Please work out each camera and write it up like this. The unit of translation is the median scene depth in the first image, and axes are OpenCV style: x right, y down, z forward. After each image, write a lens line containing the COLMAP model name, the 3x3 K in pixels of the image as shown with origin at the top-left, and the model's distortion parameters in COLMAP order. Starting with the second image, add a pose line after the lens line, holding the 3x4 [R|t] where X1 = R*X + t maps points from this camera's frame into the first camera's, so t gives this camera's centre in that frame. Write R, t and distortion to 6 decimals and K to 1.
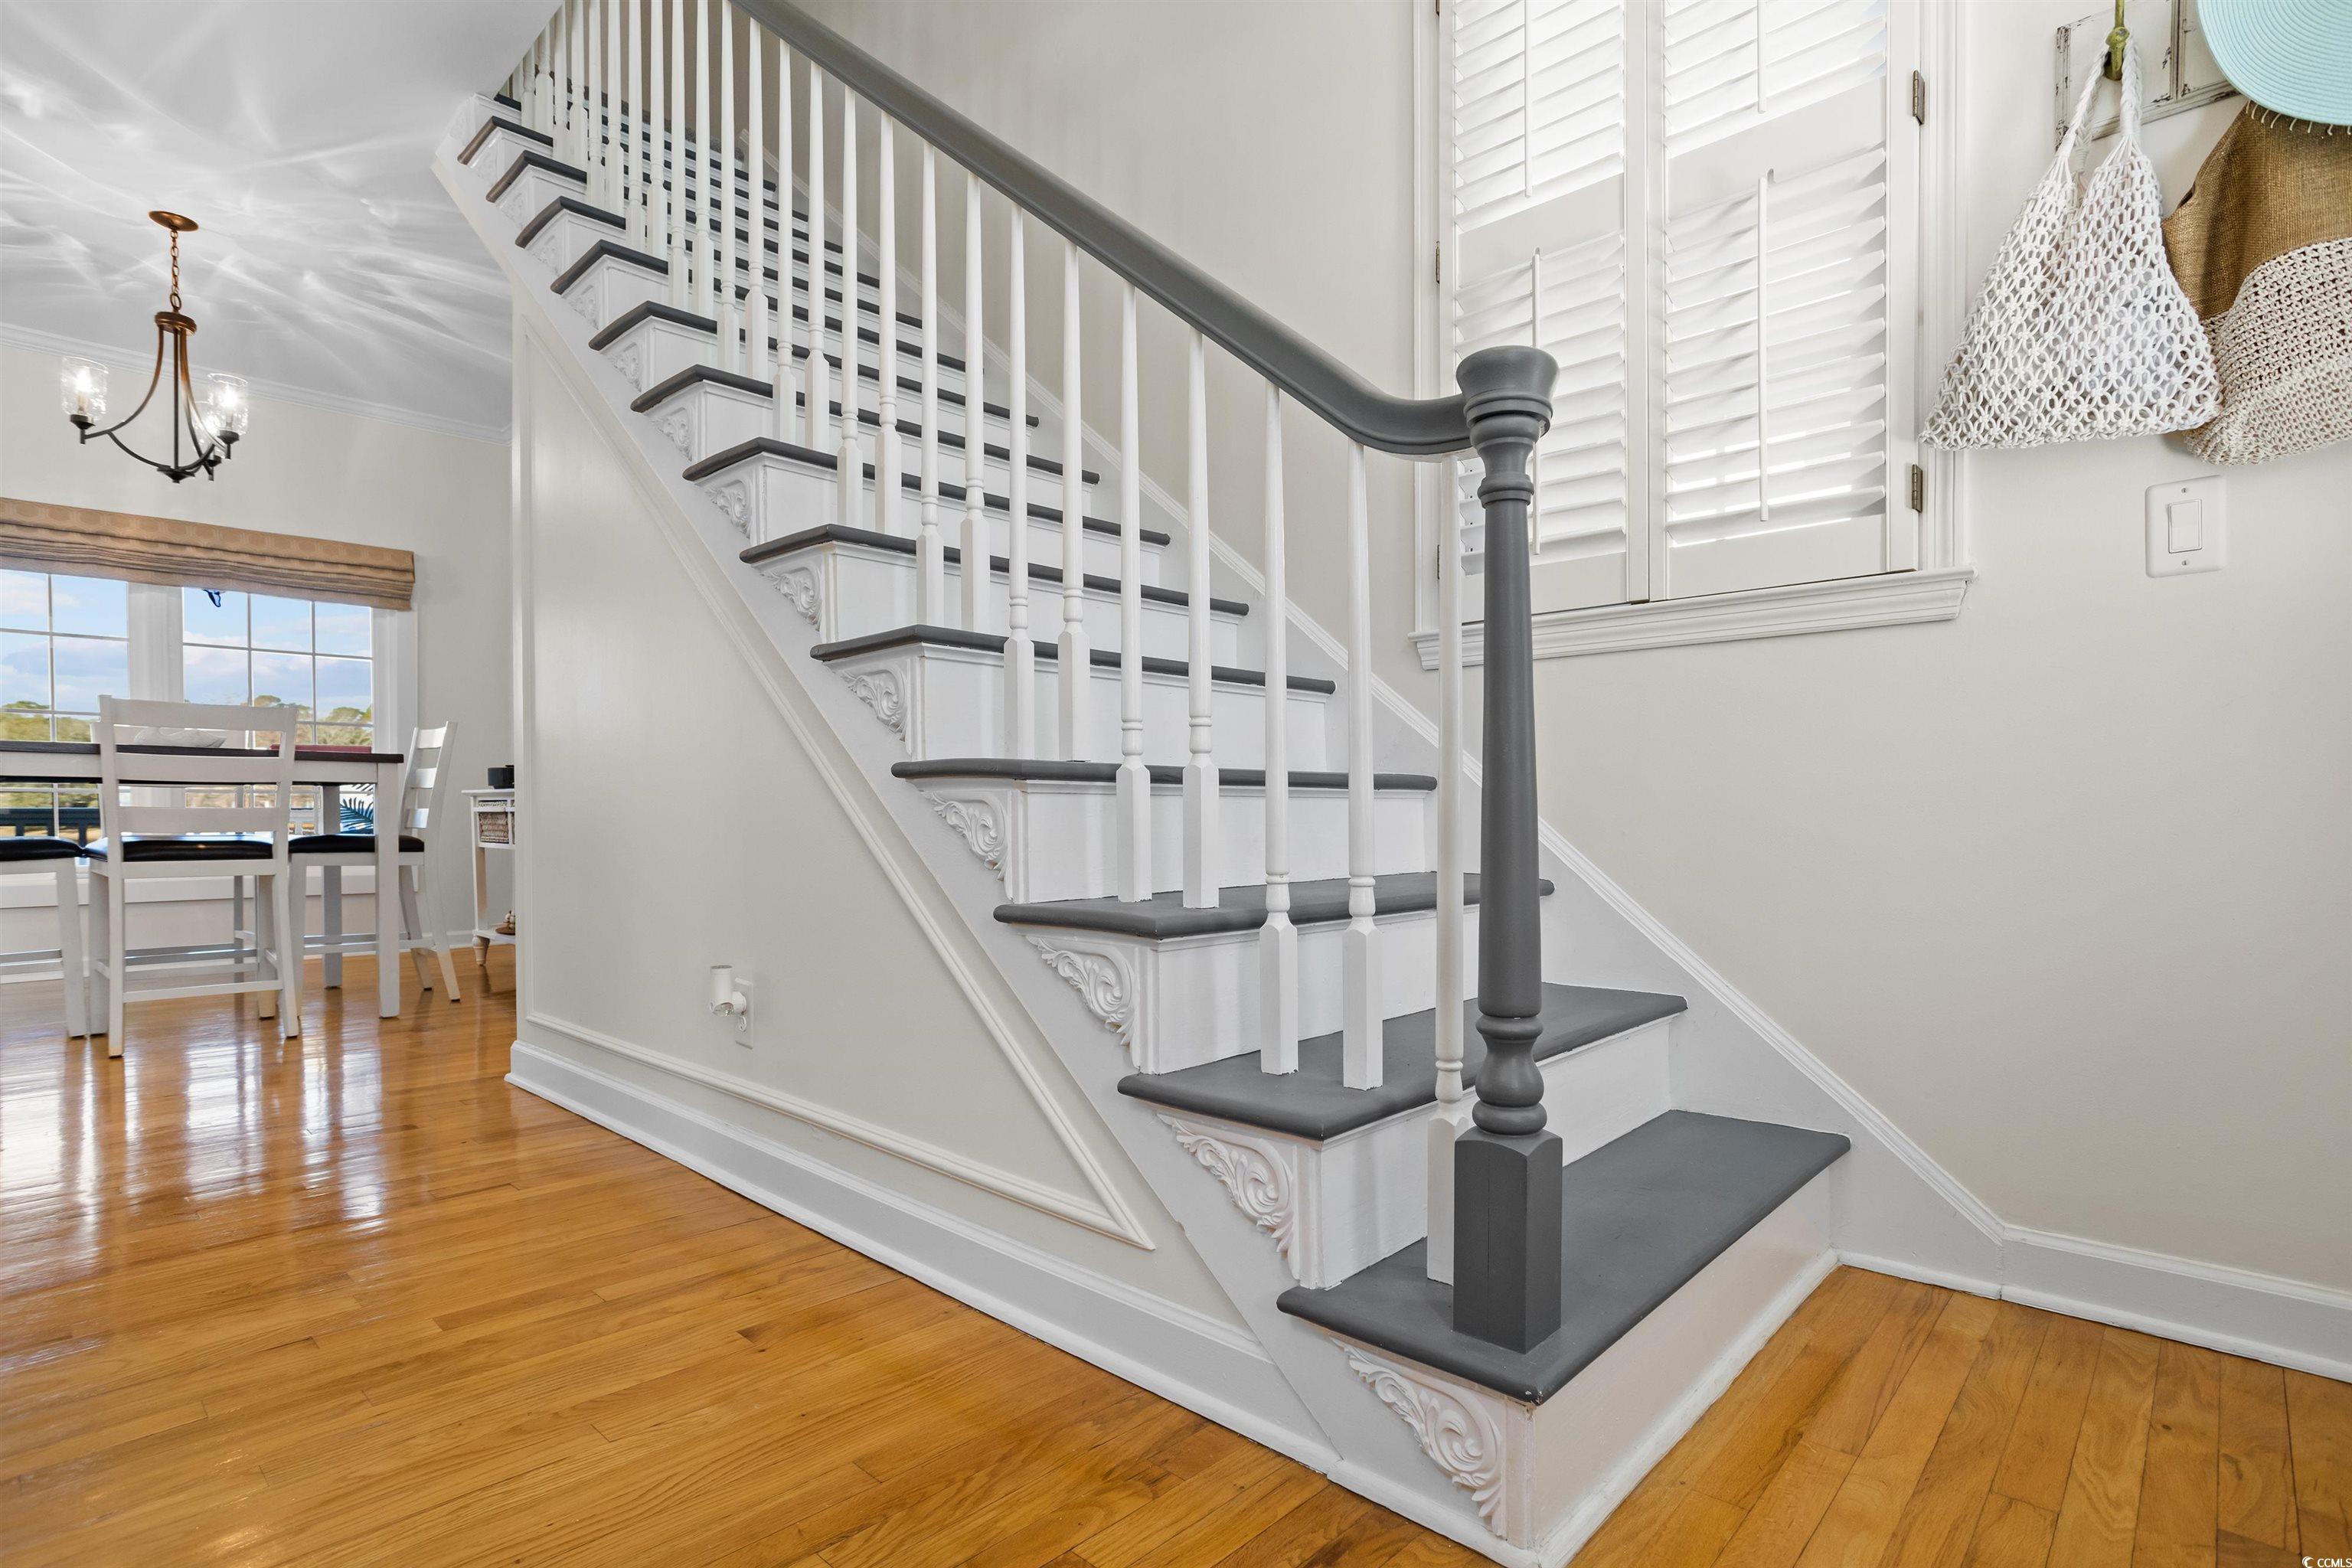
lens RADIAL K [[1161.0, 0, 1179.1], [0, 1161.0, 808.0], [0, 0, 1]] dist [-0.053650, 0.027829]
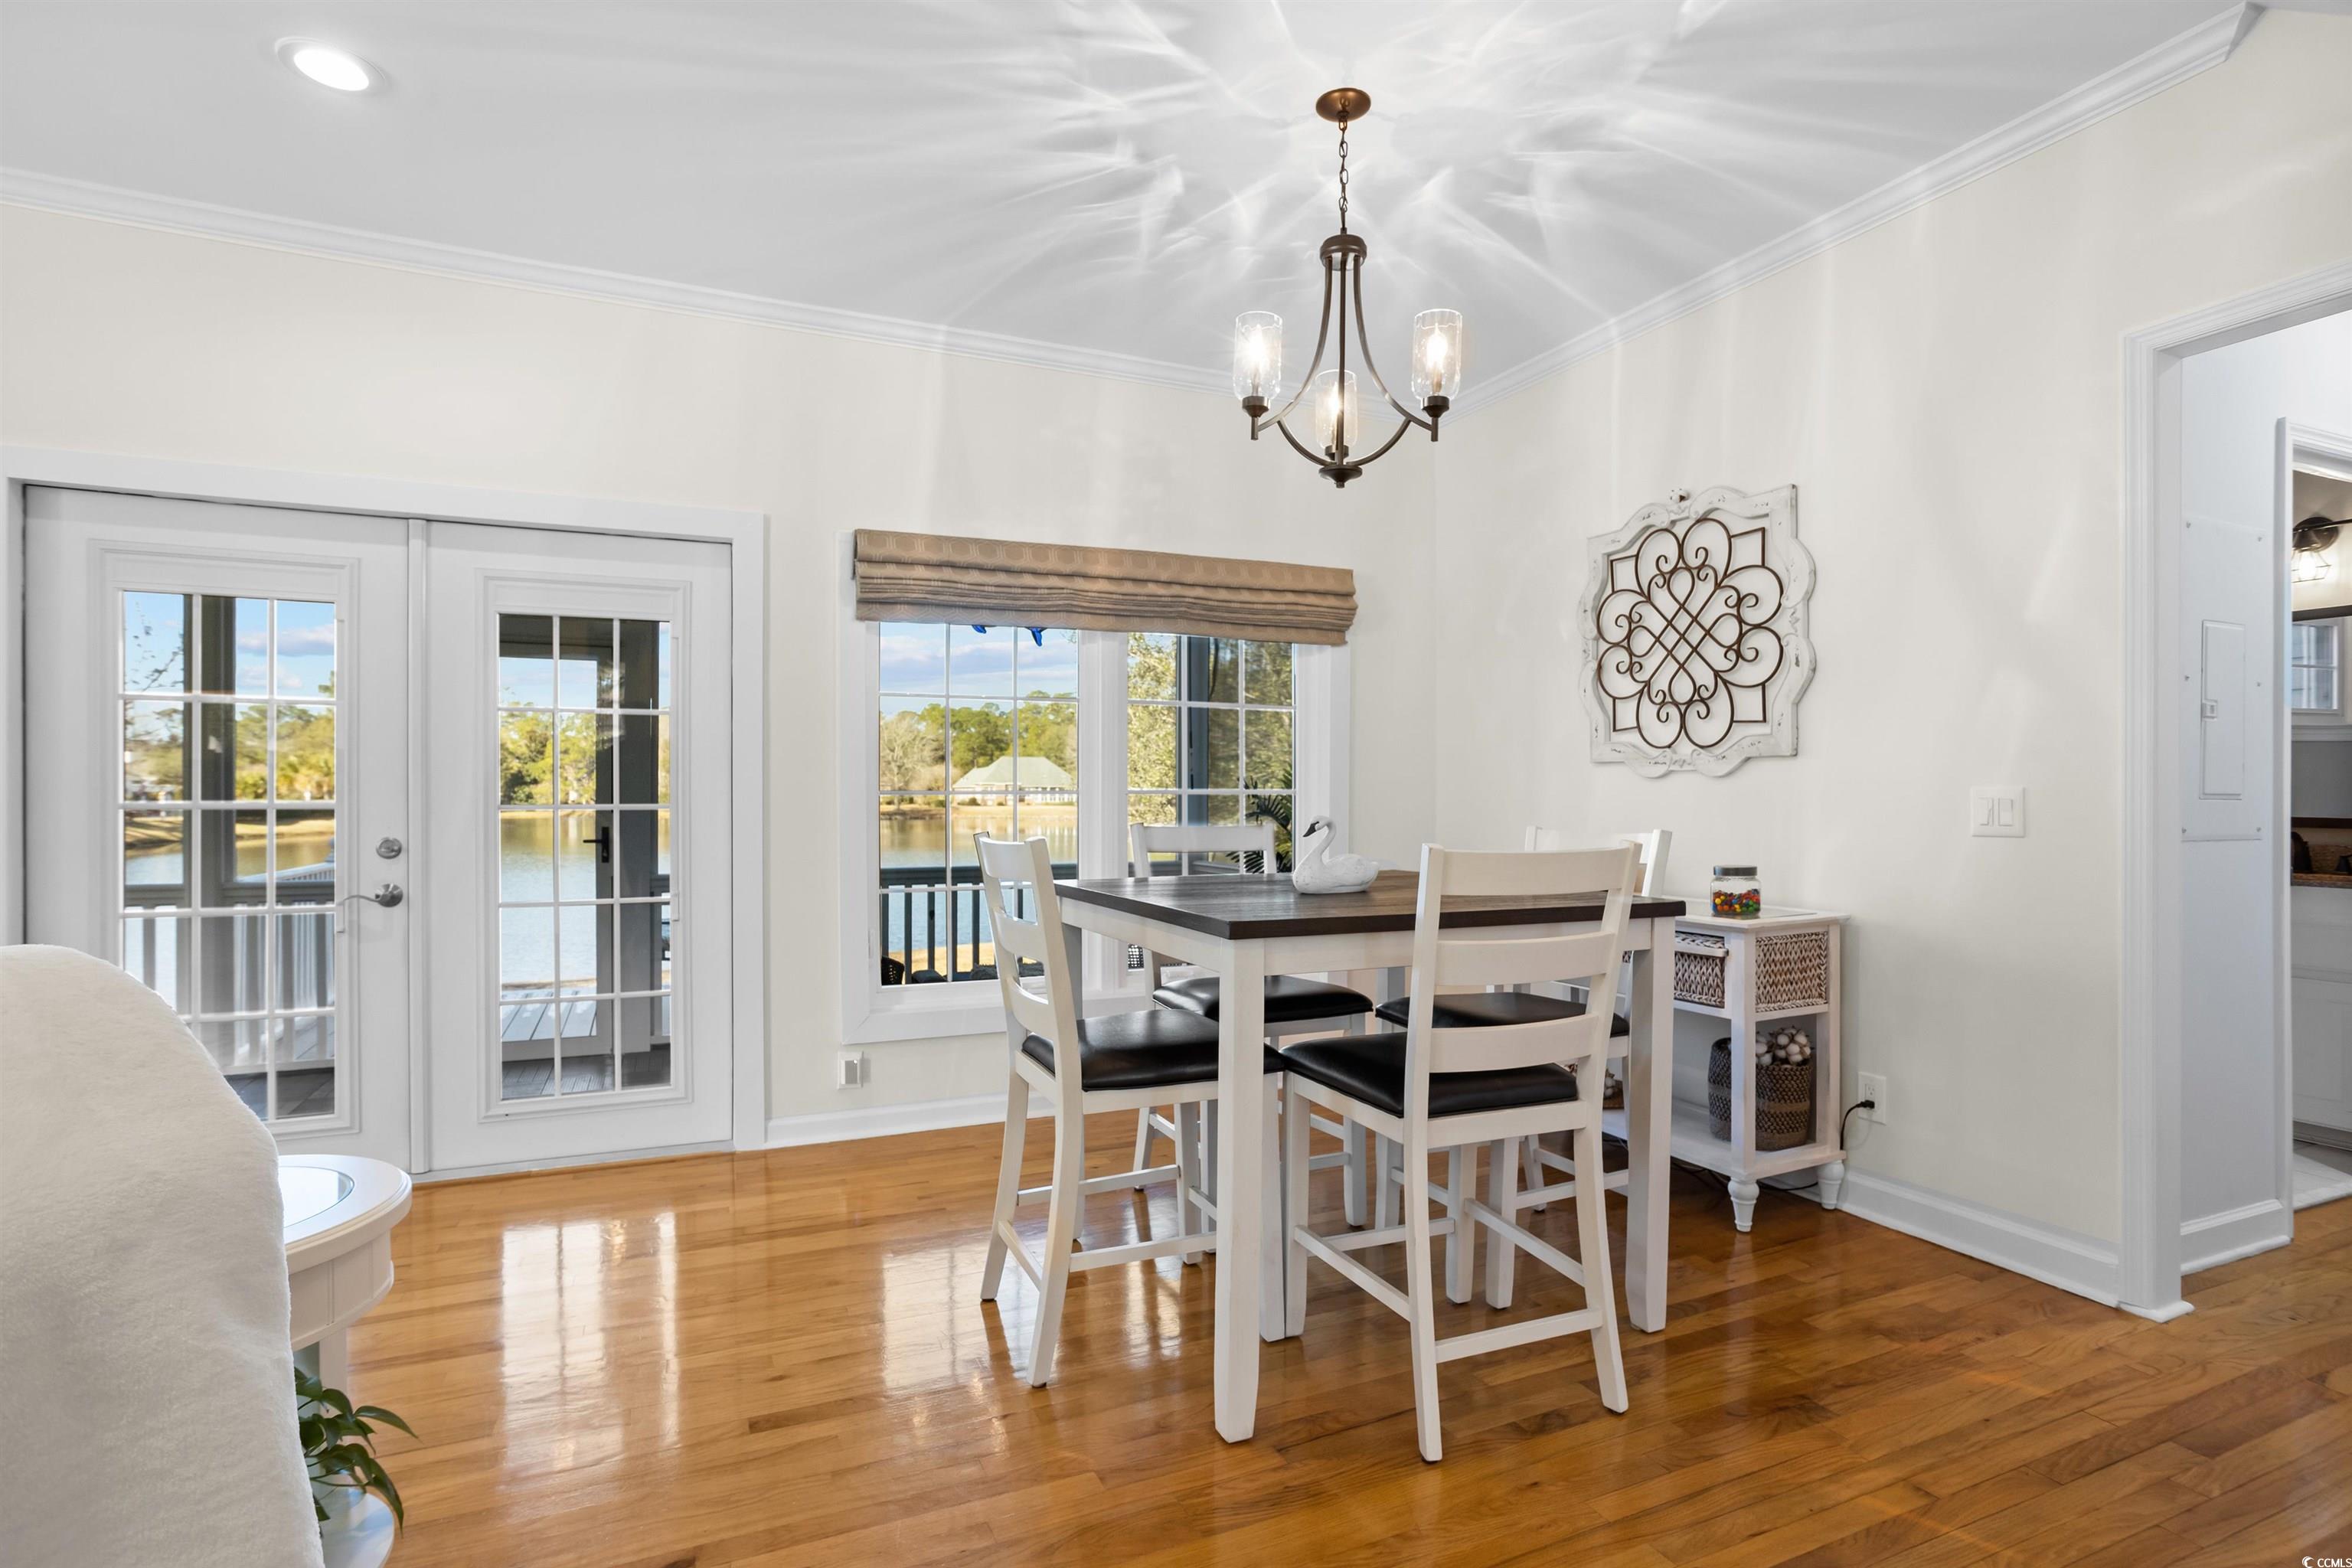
lens RADIAL K [[1133.3, 0, 1171.3], [0, 1133.3, 795.2], [0, 0, 1]] dist [-0.052717, 0.028606]
pose [[0.918304, 0.002702, -0.395866, -0.640032], [-0.002273, 0.999996, 0.001552, -0.094119], [0.395868, -0.000525, 0.918307, 0.308220]]
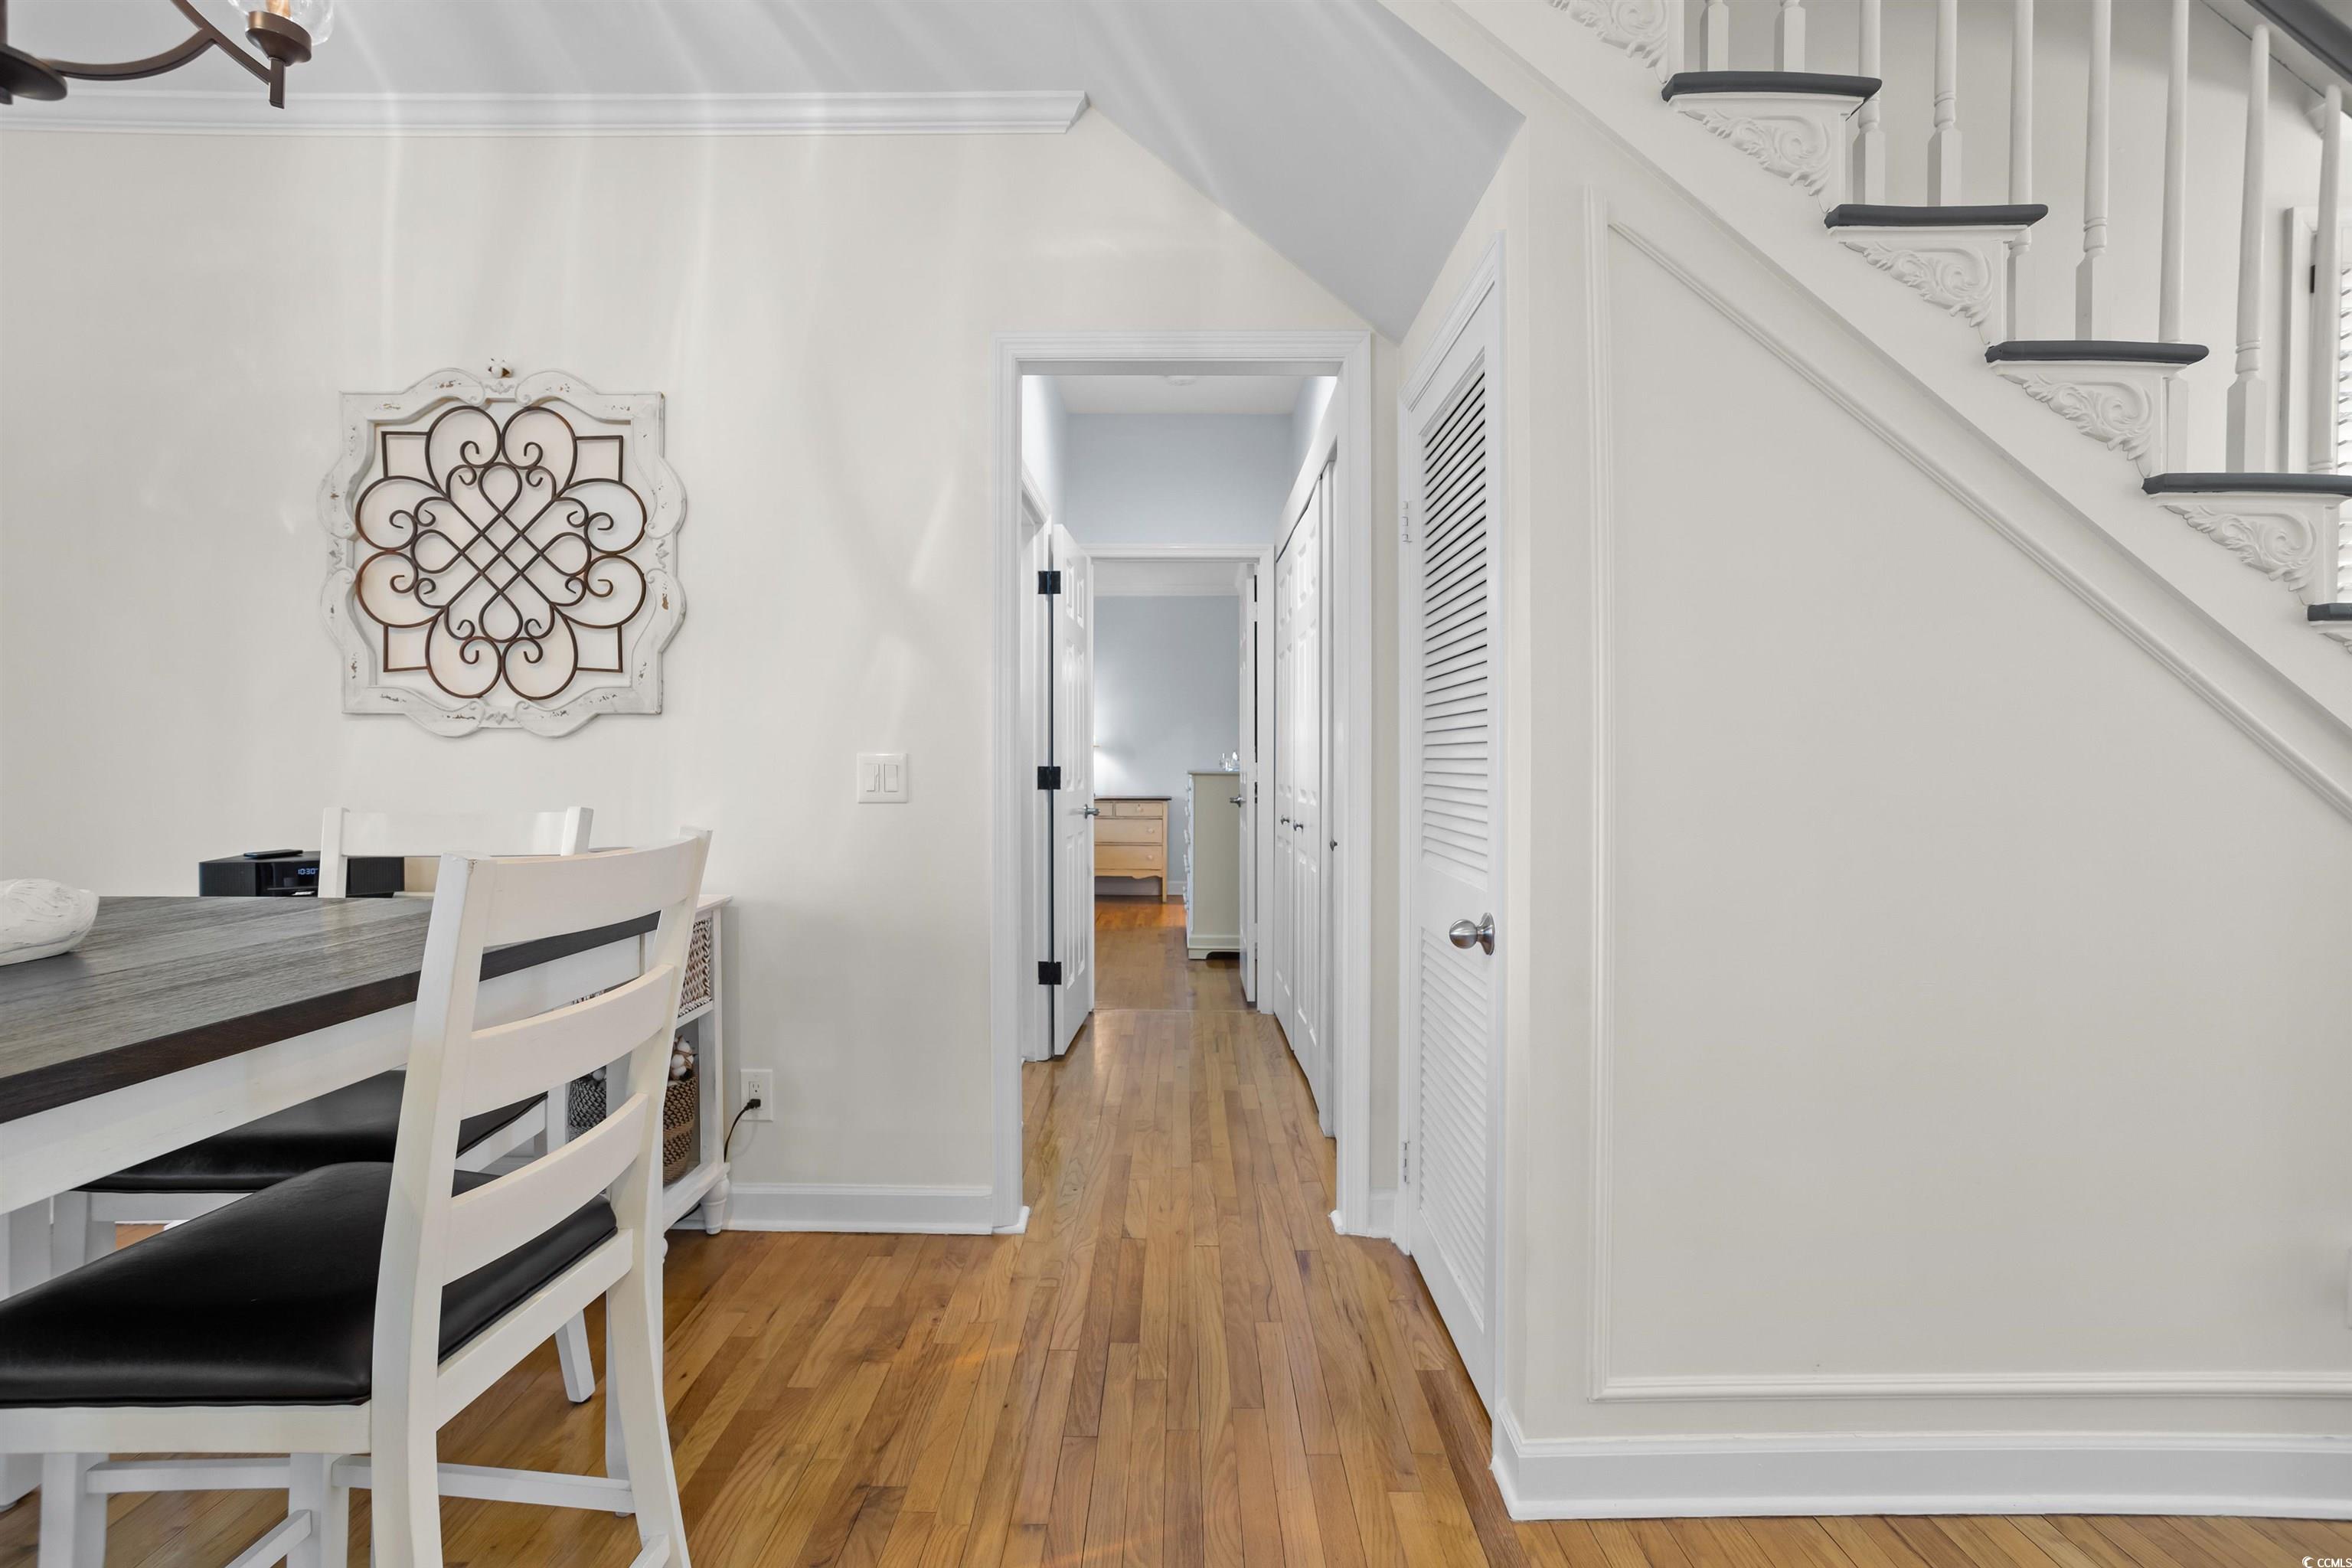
lens RADIAL K [[1147.3, 0, 1168.7], [0, 1147.3, 768.4], [0, 0, 1]] dist [-0.053818, 0.041193]
pose [[0.741662, 0.001729, 0.670772, -0.769856], [-0.004334, 0.999988, 0.002215, -0.092195], [-0.670760, -0.004550, 0.741660, 0.486937]]
